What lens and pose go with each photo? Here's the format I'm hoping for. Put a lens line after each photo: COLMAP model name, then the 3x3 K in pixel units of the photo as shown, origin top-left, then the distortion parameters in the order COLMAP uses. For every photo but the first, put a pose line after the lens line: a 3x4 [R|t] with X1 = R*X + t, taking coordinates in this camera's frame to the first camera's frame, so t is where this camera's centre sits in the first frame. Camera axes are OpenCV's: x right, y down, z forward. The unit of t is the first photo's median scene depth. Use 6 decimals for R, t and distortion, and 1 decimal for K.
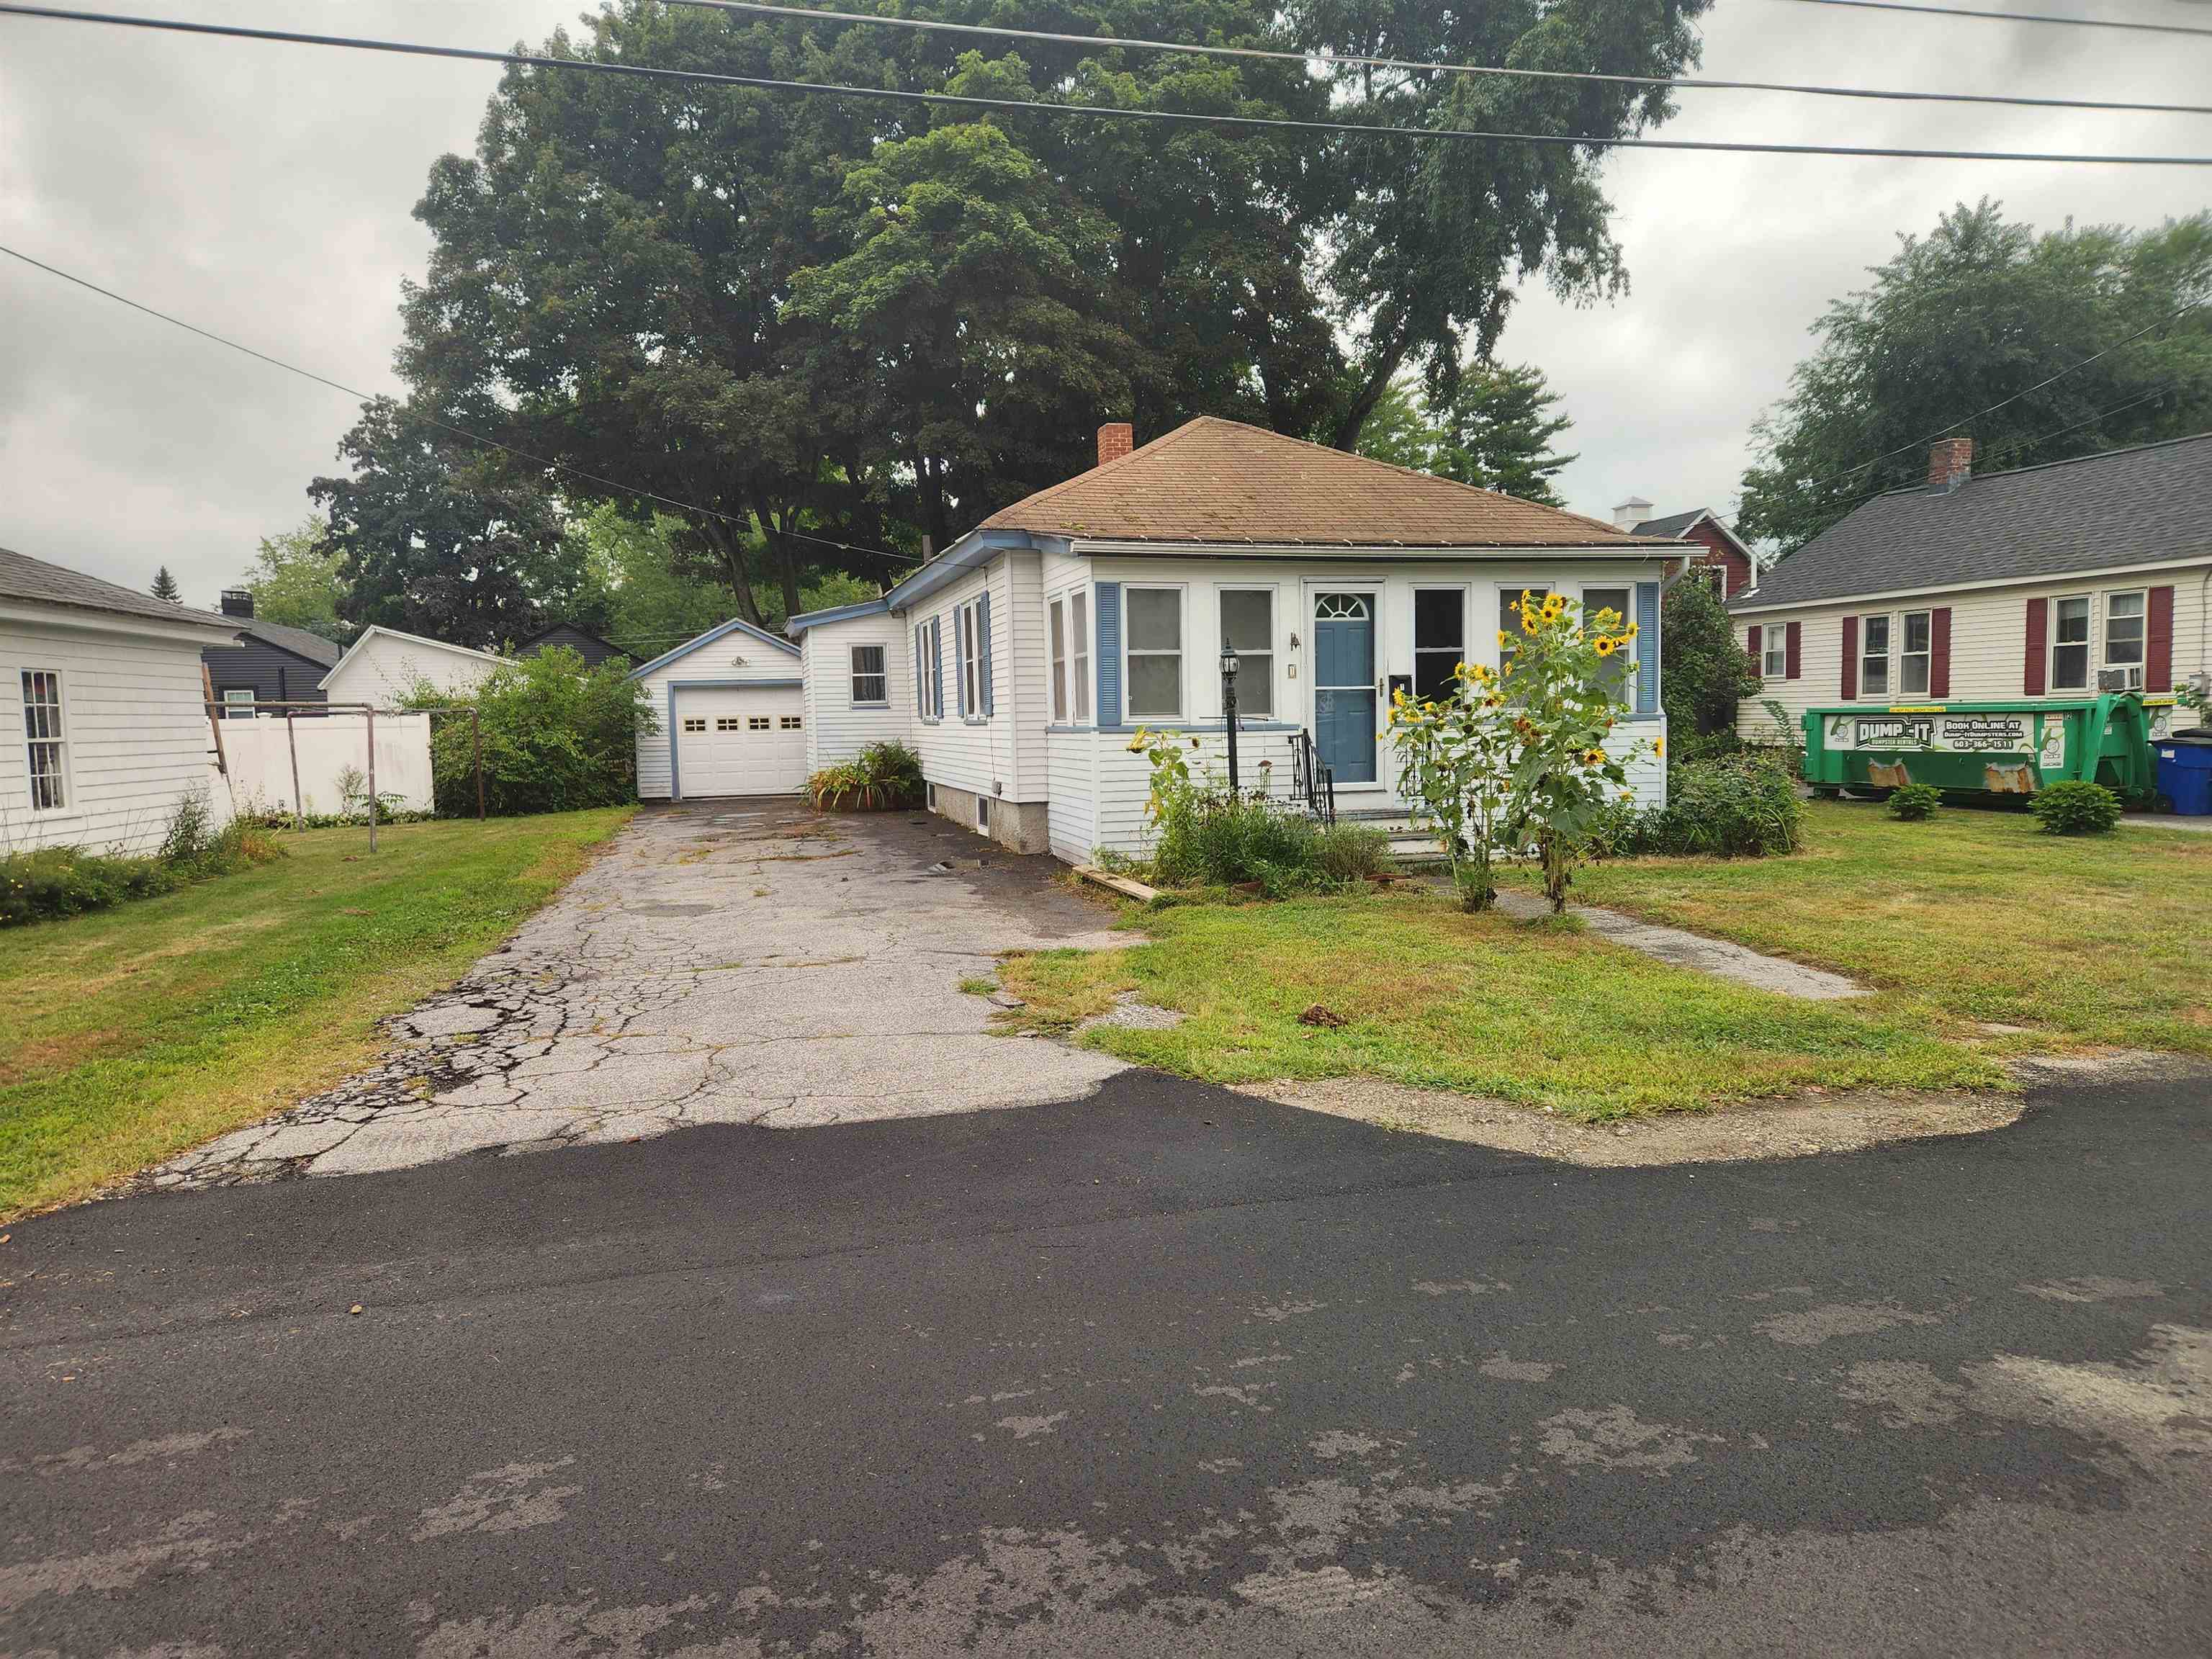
lens RADIAL K [[1502.2, 0, 1106.0], [0, 1502.2, 829.5], [0, 0, 1]] dist [0.093624, -0.086579]
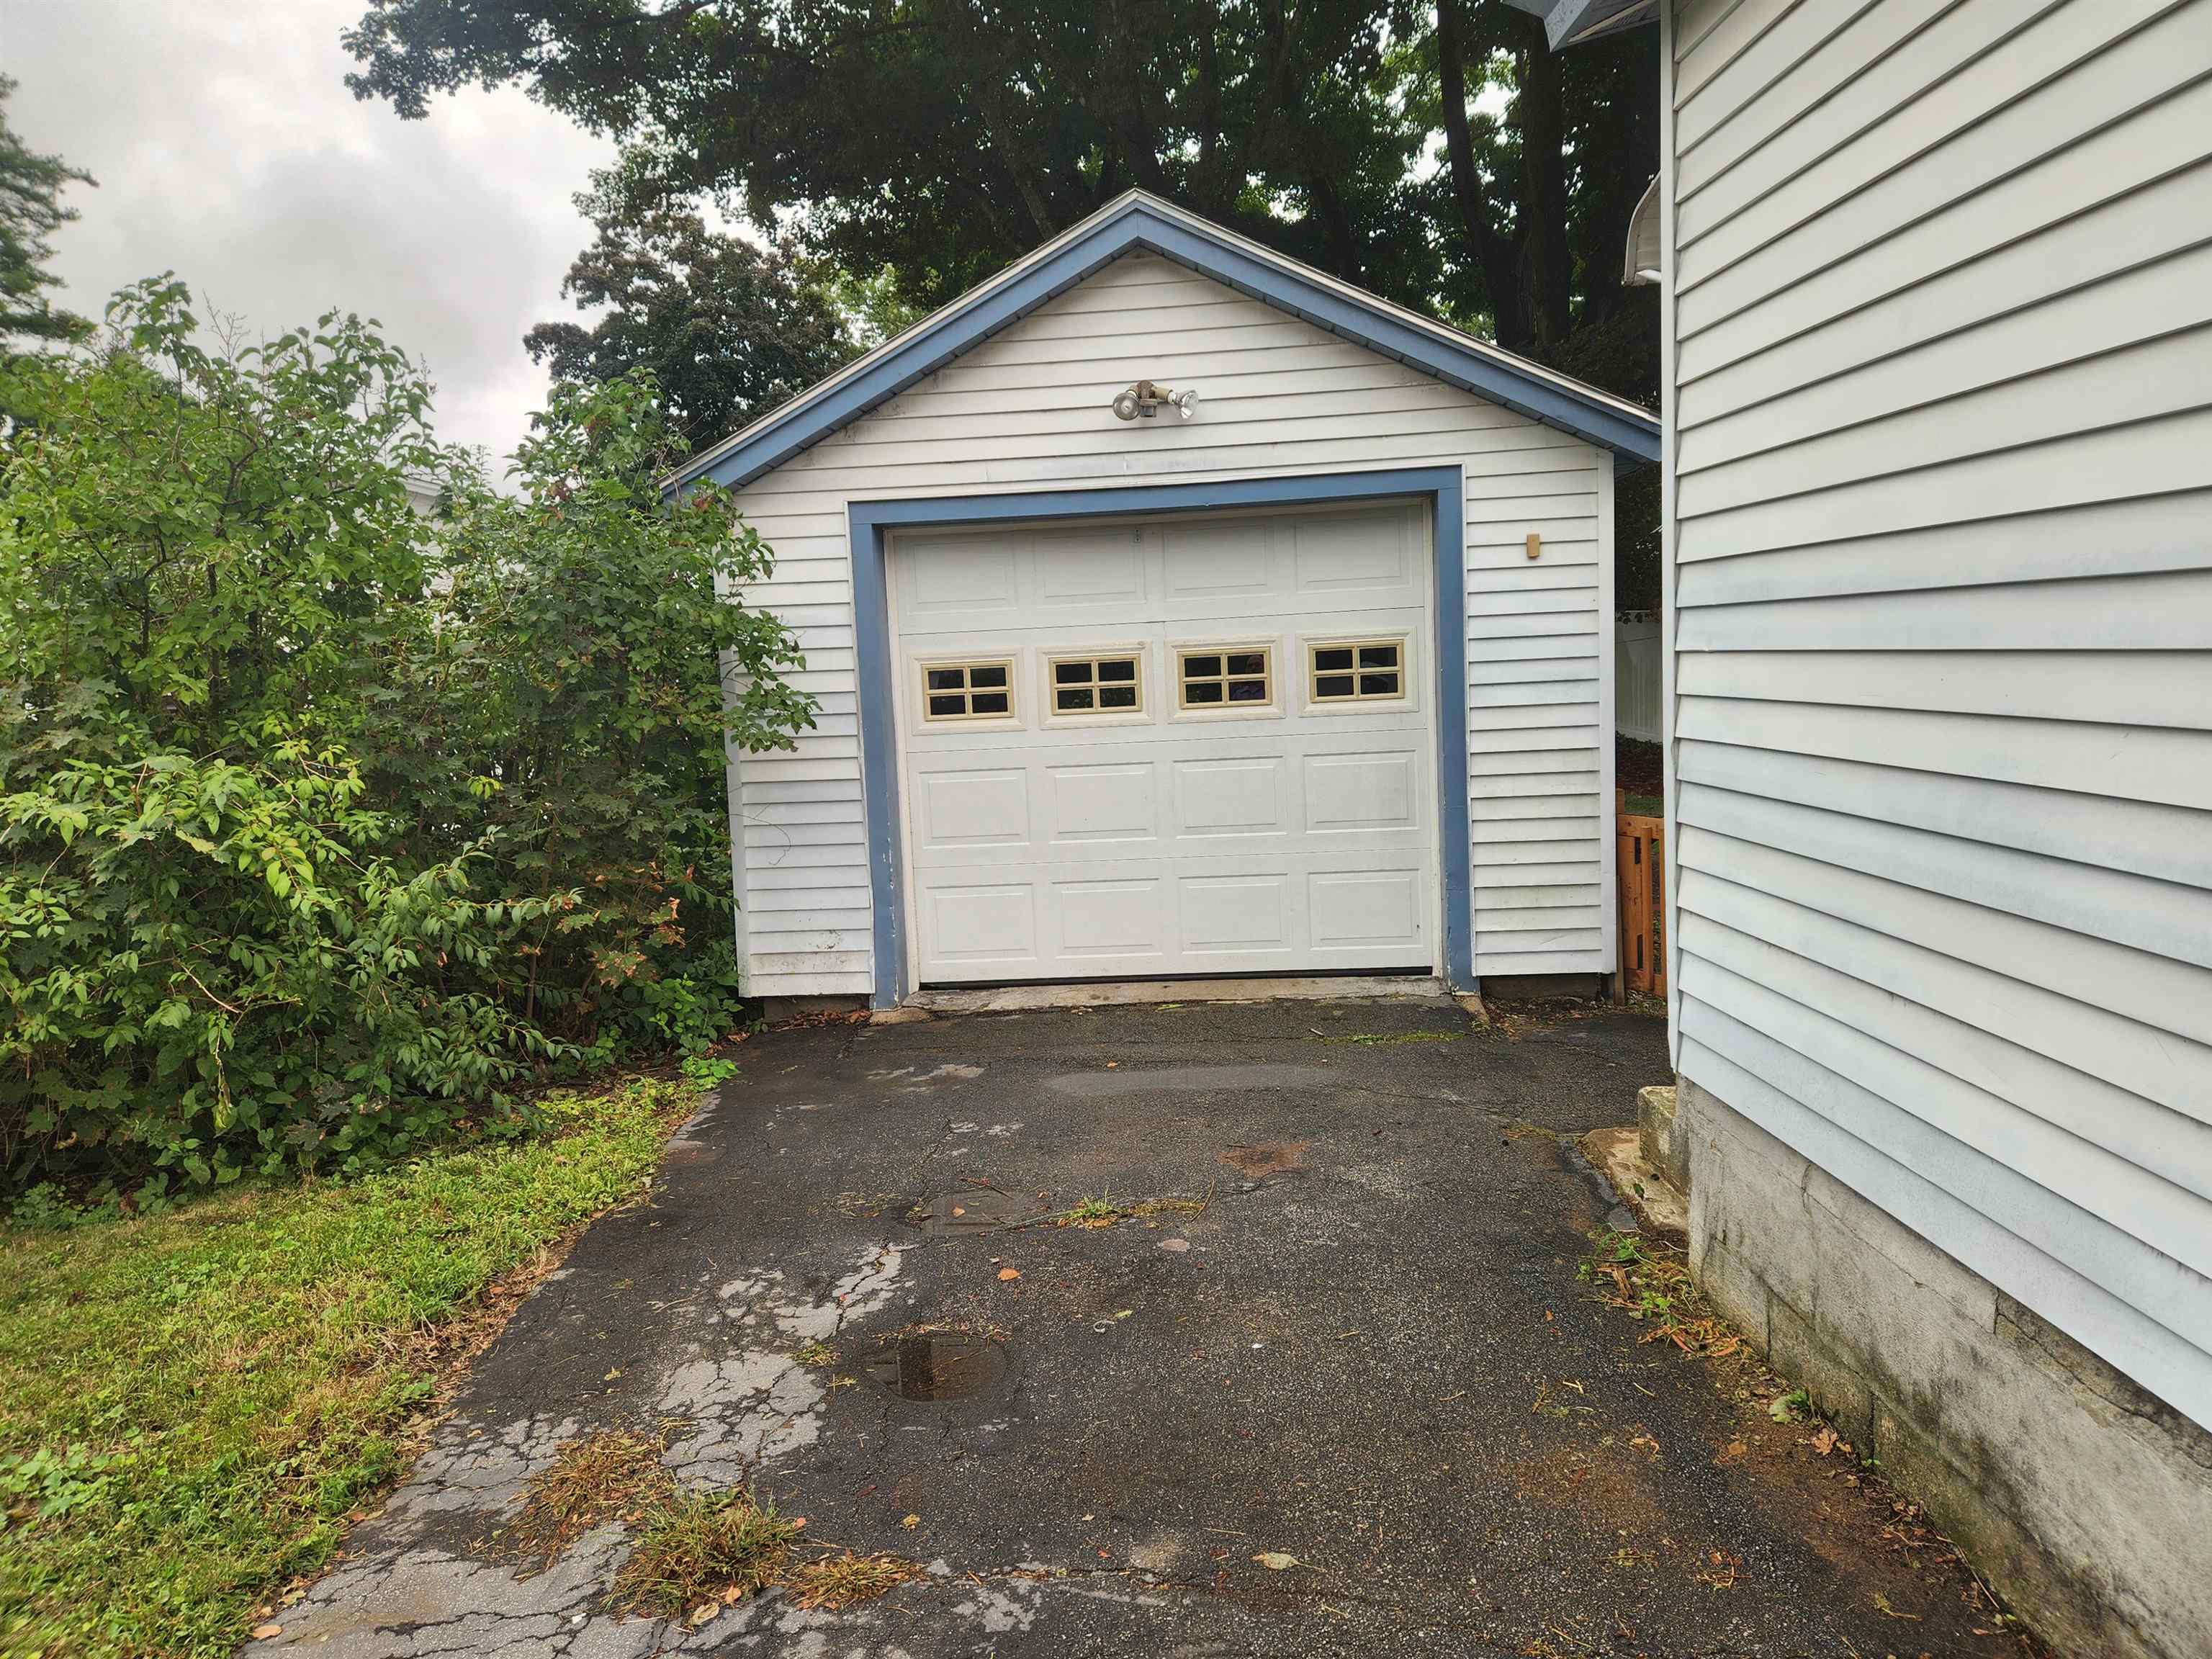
lens RADIAL K [[1502.2, 0, 1106.0], [0, 1502.2, 829.5], [0, 0, 1]] dist [0.093624, -0.086579]
pose [[0.973640, 0.006514, -0.227998, -0.195541], [0.004964, 0.998750, 0.049732, -0.058649], [0.228037, -0.049552, 0.972391, 0.772202]]
